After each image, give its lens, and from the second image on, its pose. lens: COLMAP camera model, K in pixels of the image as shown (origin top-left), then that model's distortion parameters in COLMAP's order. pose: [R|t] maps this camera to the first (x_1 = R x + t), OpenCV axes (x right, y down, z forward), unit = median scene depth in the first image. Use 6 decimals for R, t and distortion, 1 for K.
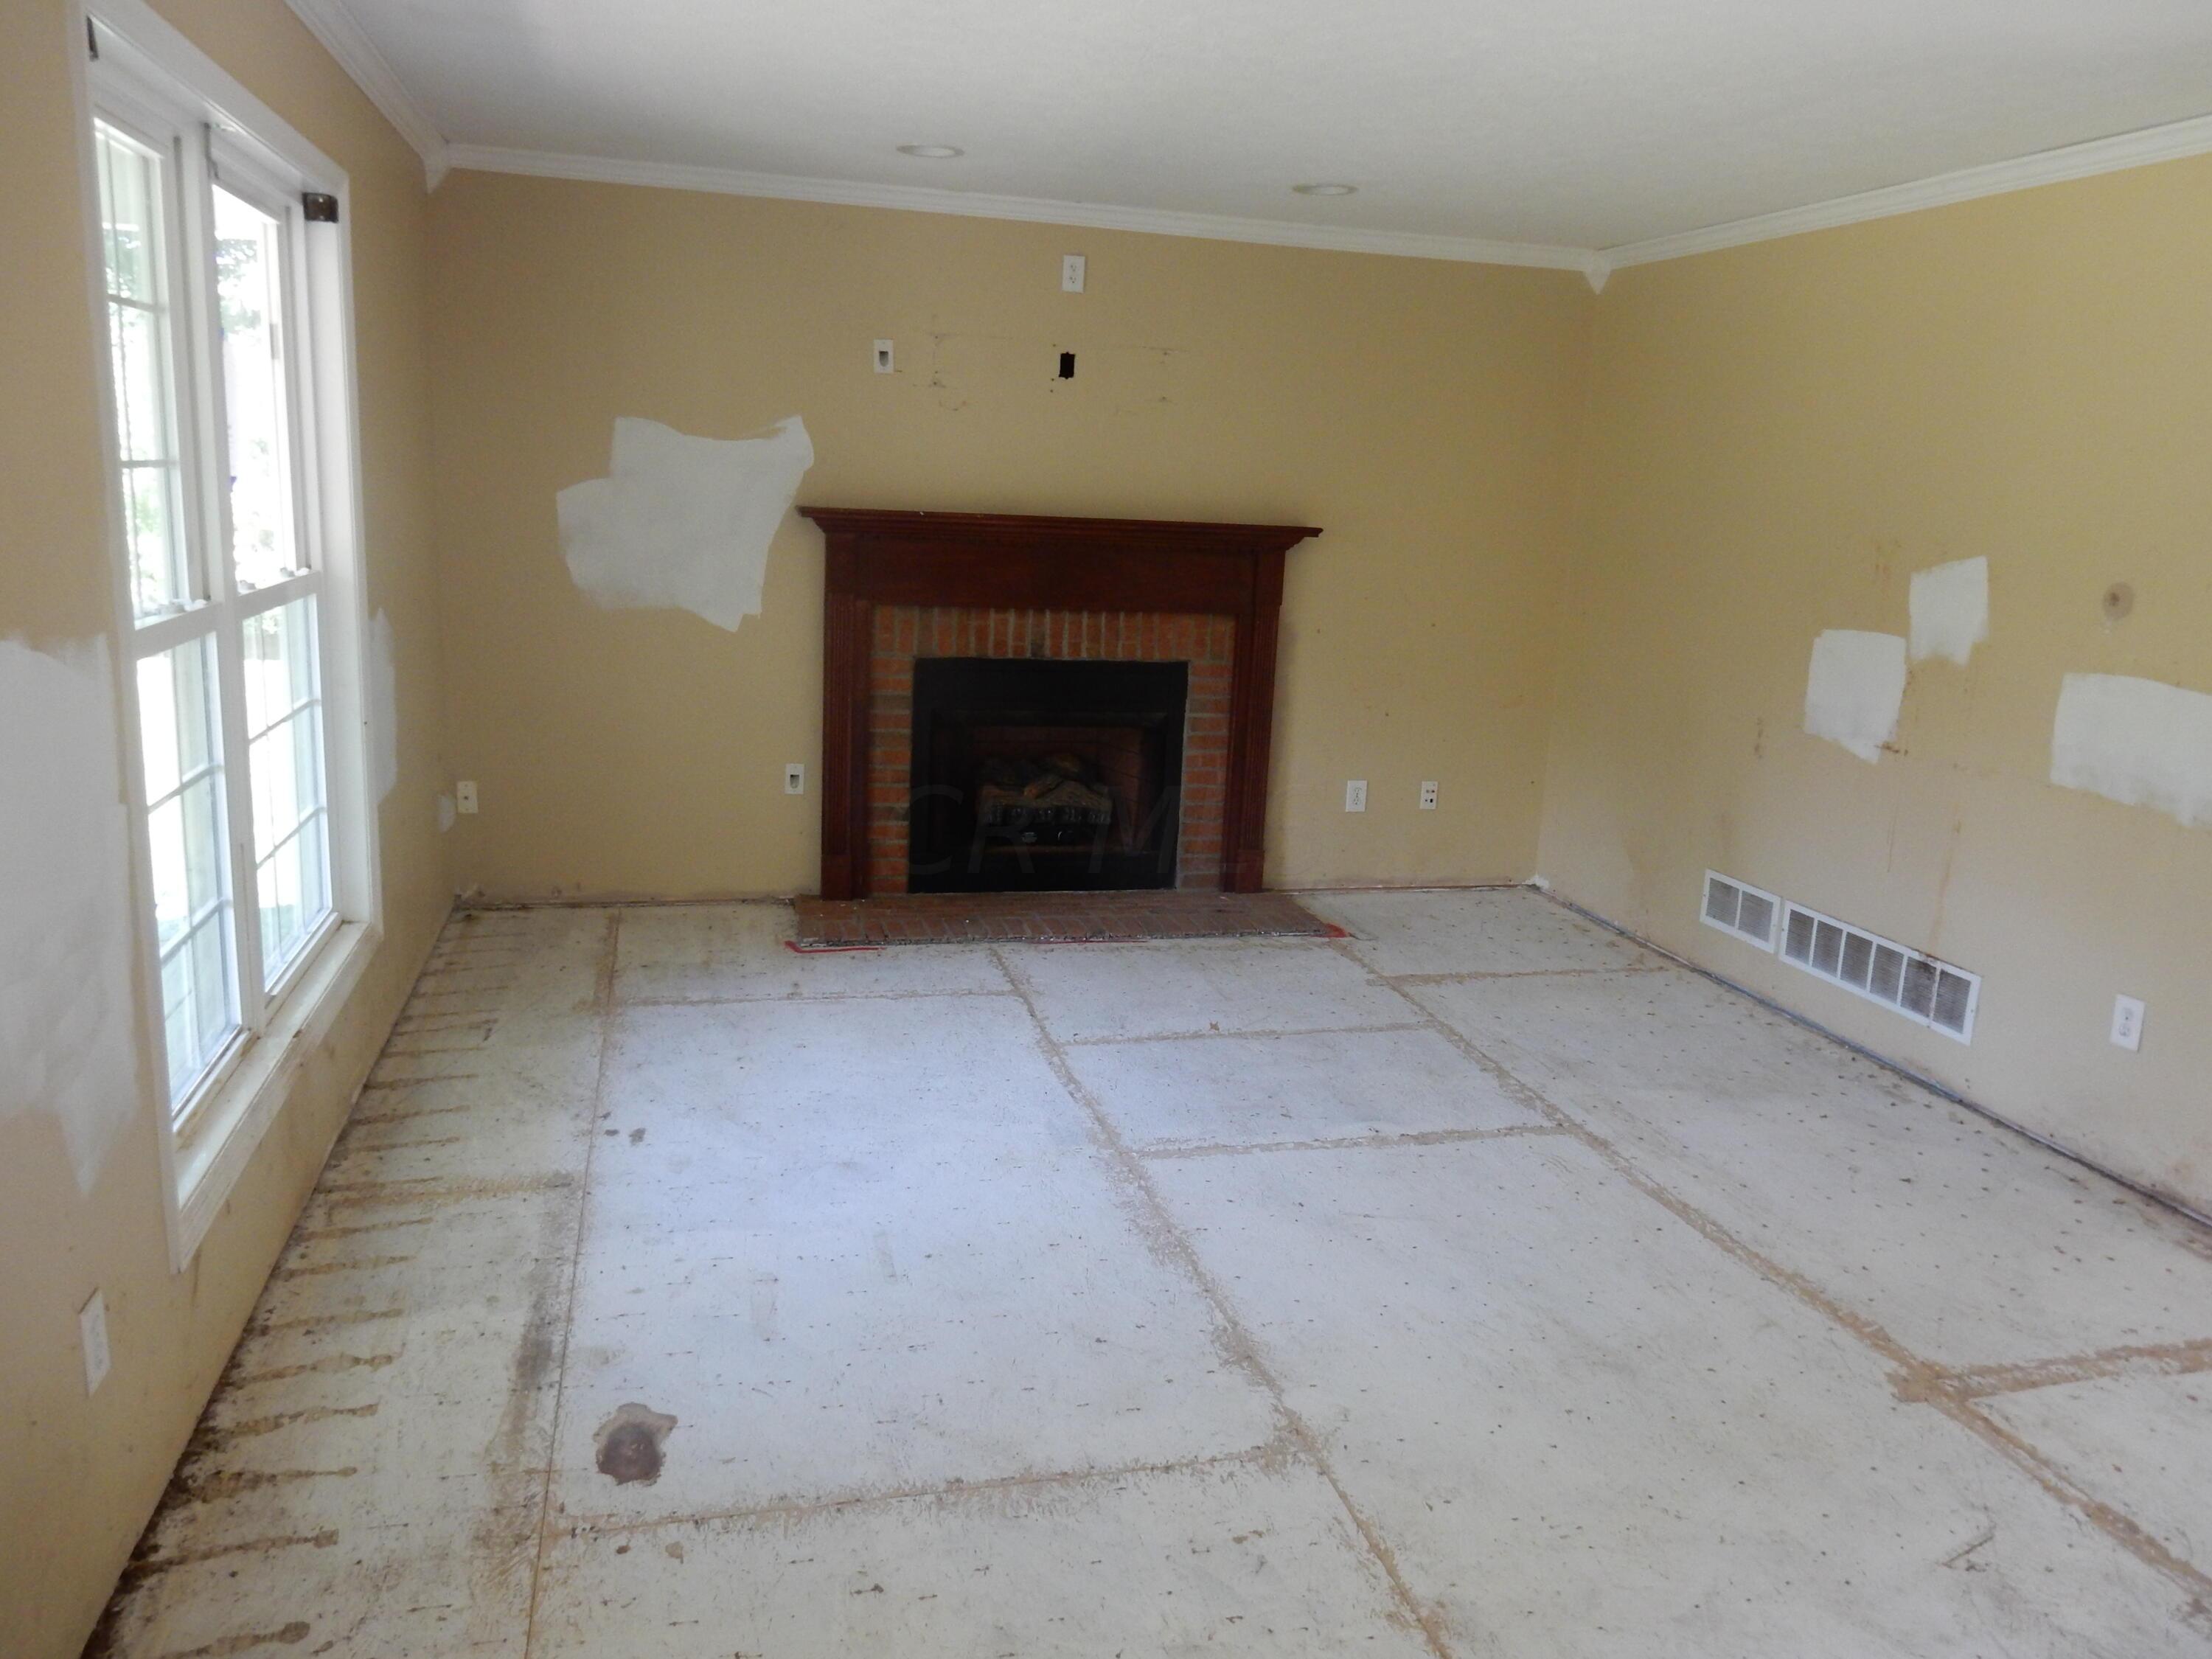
lens RADIAL K [[1630.5, 0, 1104.3], [0, 1630.5, 835.5], [0, 0, 1]] dist [-0.008231, 0.003195]
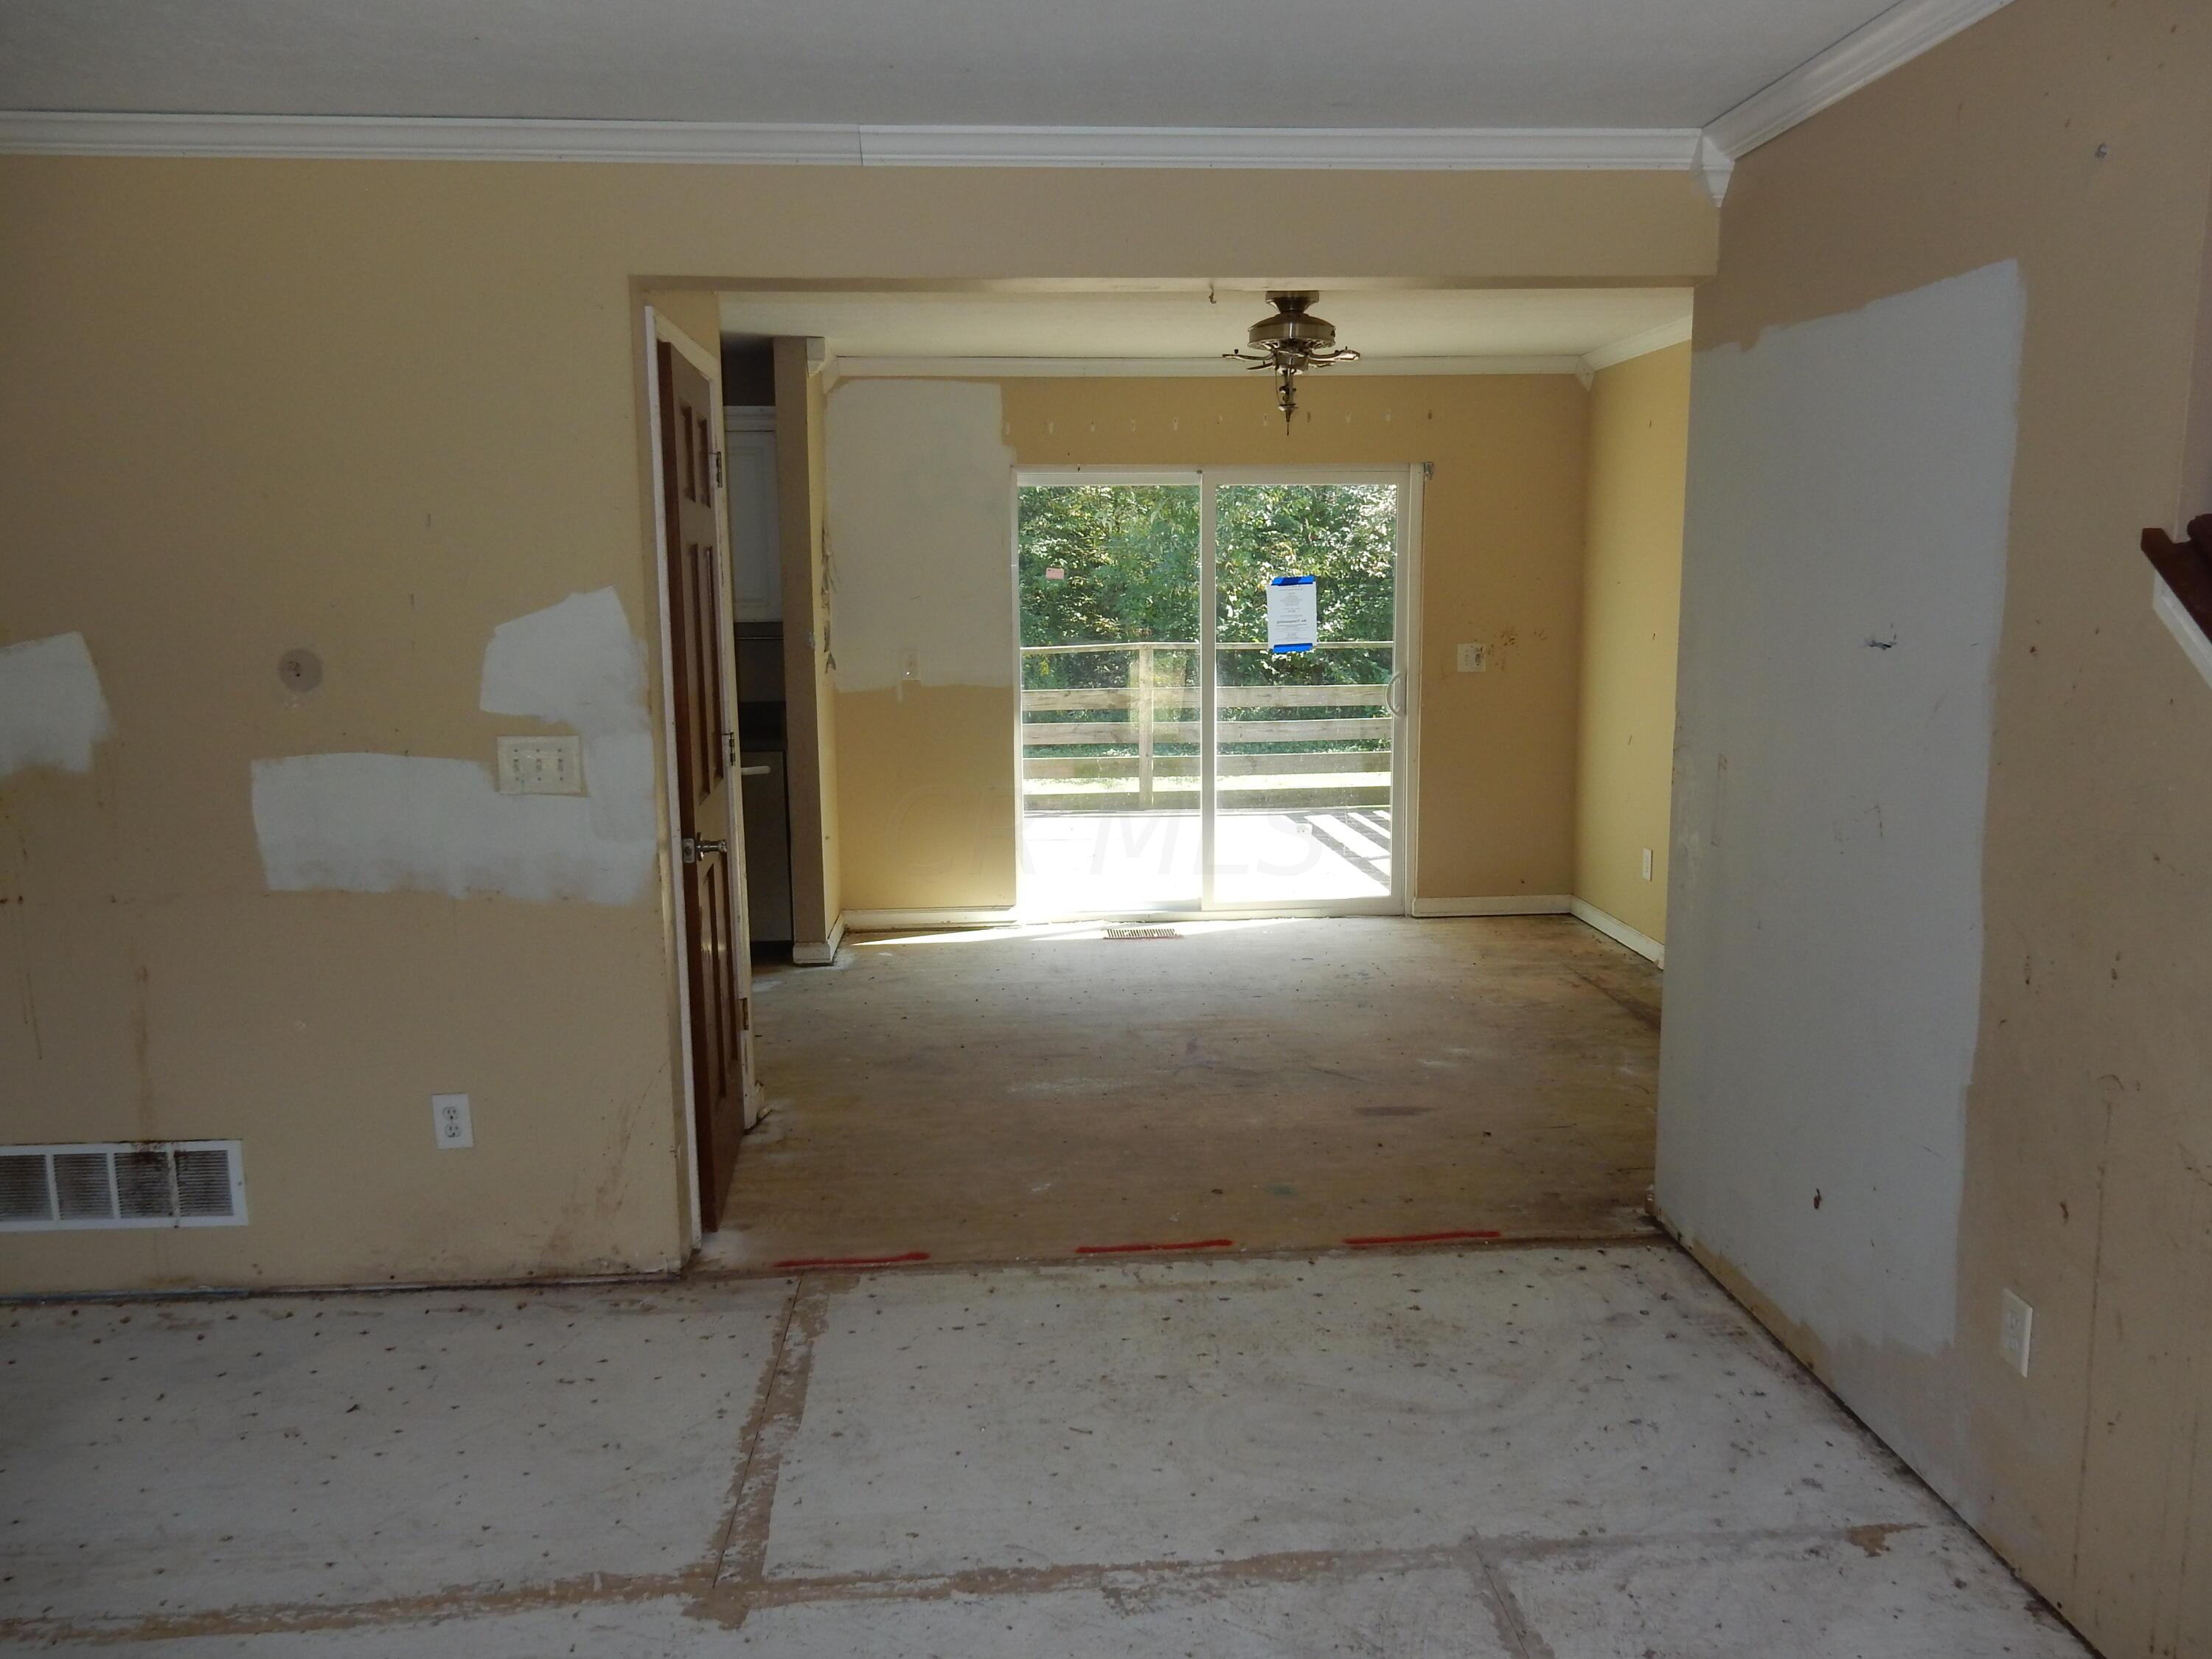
lens RADIAL K [[1628.2, 0, 1101.5], [0, 1628.2, 837.4], [0, 0, 1]] dist [-0.007176, 0.002317]
pose [[0.187235, -0.196411, 0.962479, -0.110315], [0.225761, 0.962183, 0.152432, -0.070996], [-0.956020, 0.188750, 0.224496, 0.313957]]
